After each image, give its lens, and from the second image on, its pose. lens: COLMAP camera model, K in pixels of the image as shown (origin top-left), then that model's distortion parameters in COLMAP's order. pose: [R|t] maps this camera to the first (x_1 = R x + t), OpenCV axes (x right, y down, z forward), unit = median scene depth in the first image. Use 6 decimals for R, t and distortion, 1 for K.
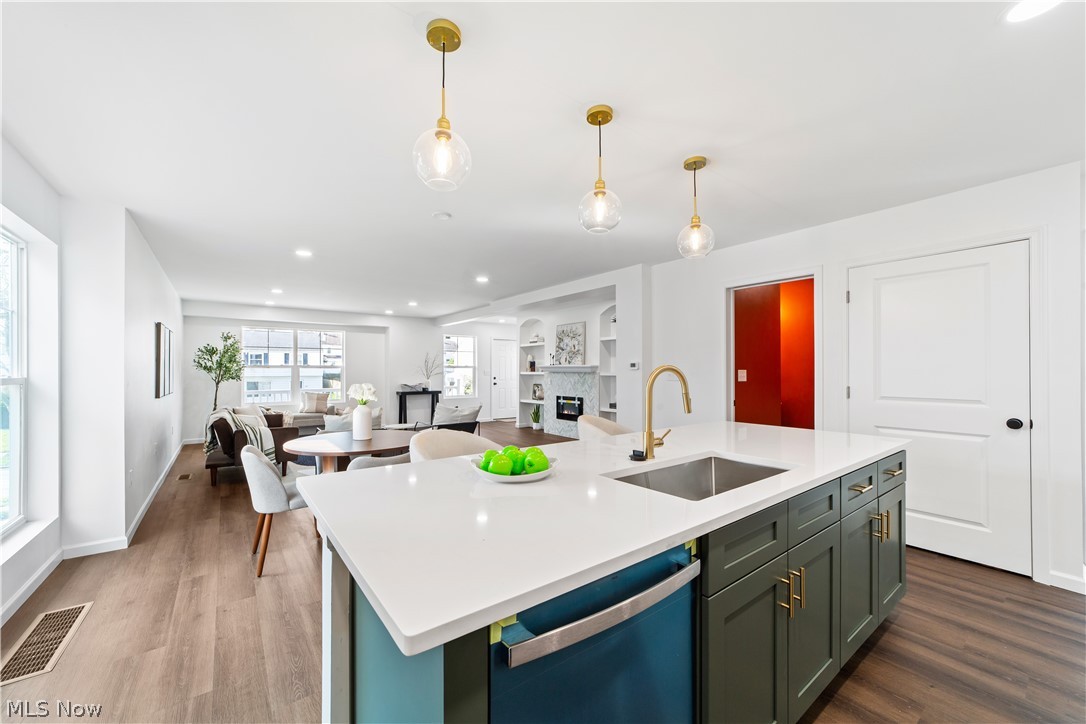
lens RADIAL K [[421.0, 0, 534.9], [0, 421.0, 365.4], [0, 0, 1]] dist [-0.016299, 0.007462]
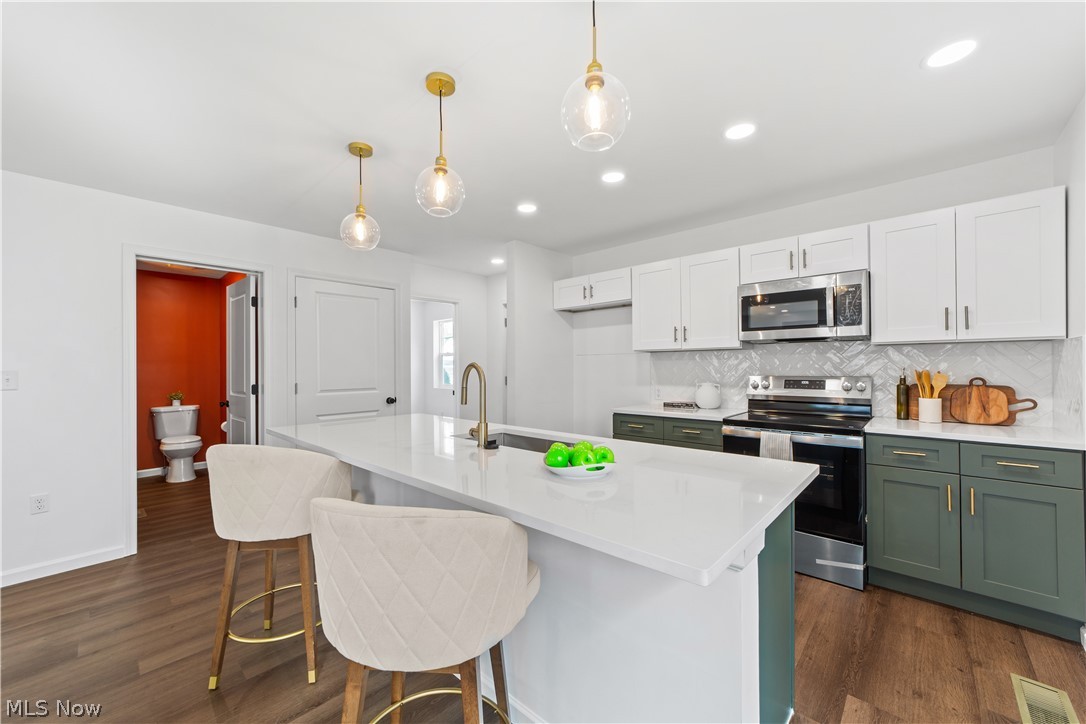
lens RADIAL K [[421.0, 0, 537.5], [0, 421.0, 365.4], [0, 0, 1]] dist [-0.016299, 0.007462]
pose [[-0.176463, 0.002913, 0.984303, -0.181010], [-0.002051, 0.999992, -0.003327, 0.002278], [-0.984305, -0.002606, -0.176456, 0.230870]]
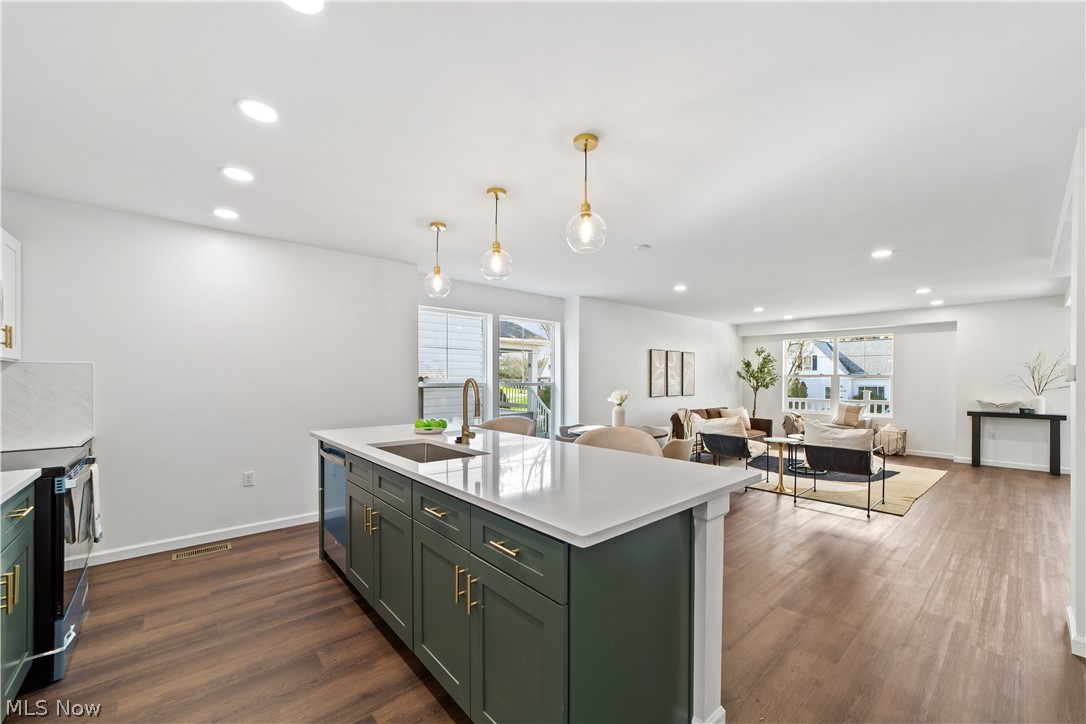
lens RADIAL K [[421.0, 0, 535.6], [0, 421.0, 382.2], [0, 0, 1]] dist [-0.016299, 0.007462]
pose [[0.069446, 0.010116, -0.997534, 0.366606], [0.008035, 0.999910, 0.010699, 0.000444], [0.997553, -0.008758, 0.069359, 0.247659]]
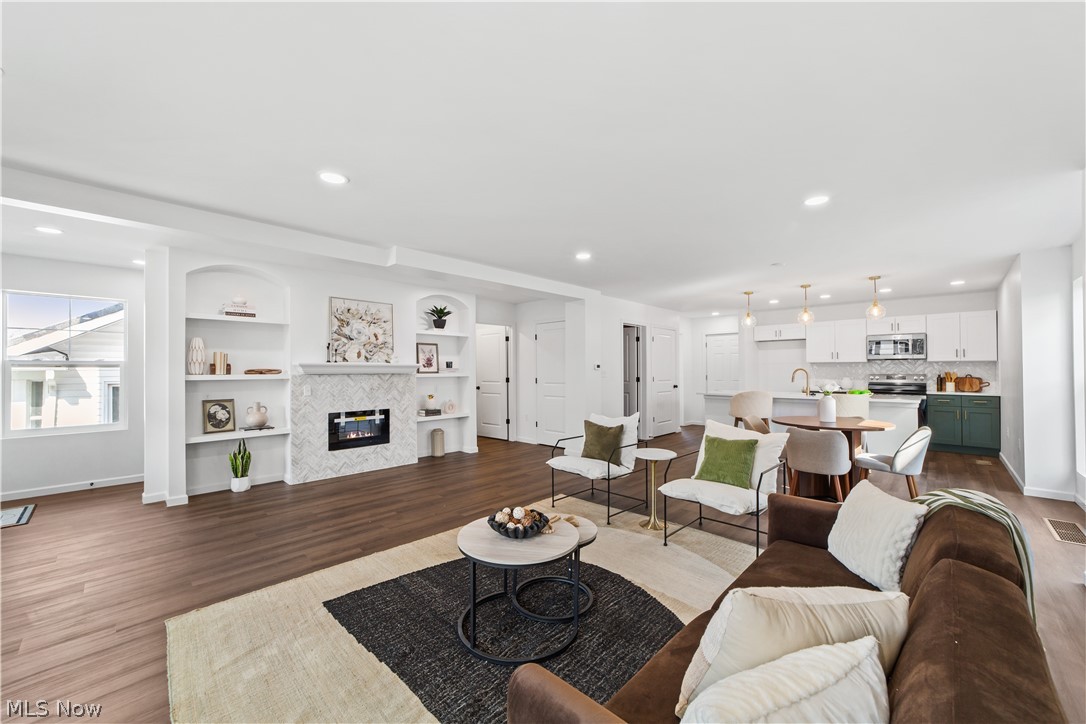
lens RADIAL K [[421.0, 0, 536.9], [0, 421.0, 364.0], [0, 0, 1]] dist [-0.016299, 0.007462]
pose [[-0.162106, 0.015461, 0.986652, -0.605747], [-0.007972, 0.999824, -0.016978, 0.009464], [-0.986741, -0.010617, -0.161954, 0.825186]]
